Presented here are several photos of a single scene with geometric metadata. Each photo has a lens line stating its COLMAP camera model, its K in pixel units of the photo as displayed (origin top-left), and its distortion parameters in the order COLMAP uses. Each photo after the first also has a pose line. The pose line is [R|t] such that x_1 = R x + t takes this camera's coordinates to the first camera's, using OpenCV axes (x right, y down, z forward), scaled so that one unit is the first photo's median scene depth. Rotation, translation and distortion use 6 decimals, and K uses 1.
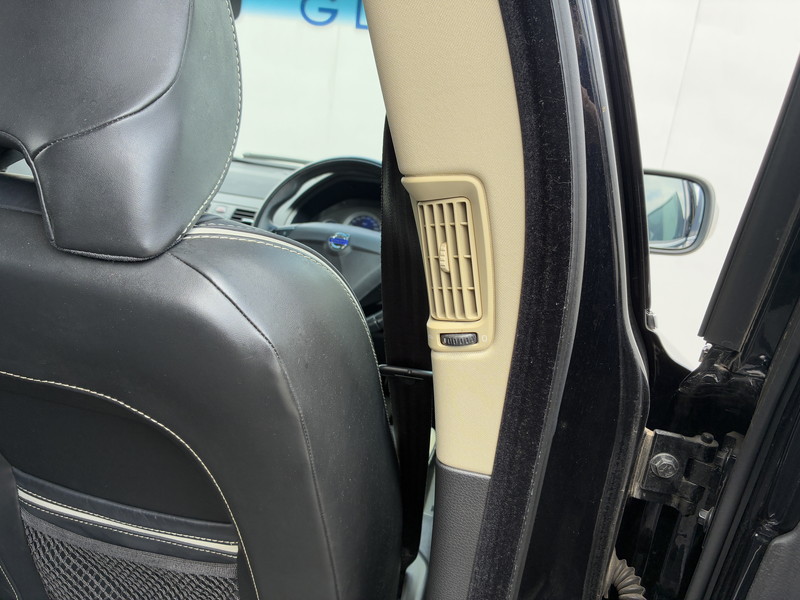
lens RADIAL K [[638.8, 0, 412.4], [0, 638.8, 299.2], [0, 0, 1]] dist [0.096597, -0.139628]
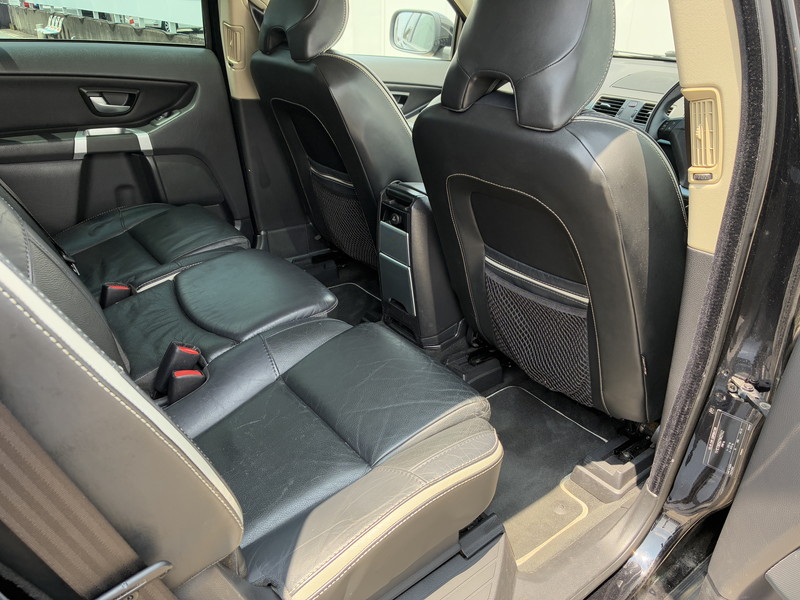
lens RADIAL K [[638.8, 0, 412.4], [0, 638.8, 299.2], [0, 0, 1]] dist [0.096597, -0.139628]
pose [[0.797909, 0.167833, -0.578941, 0.547347], [-0.075664, 0.980746, 0.180034, 0.135243], [0.598010, -0.099846, 0.795245, -1.046401]]
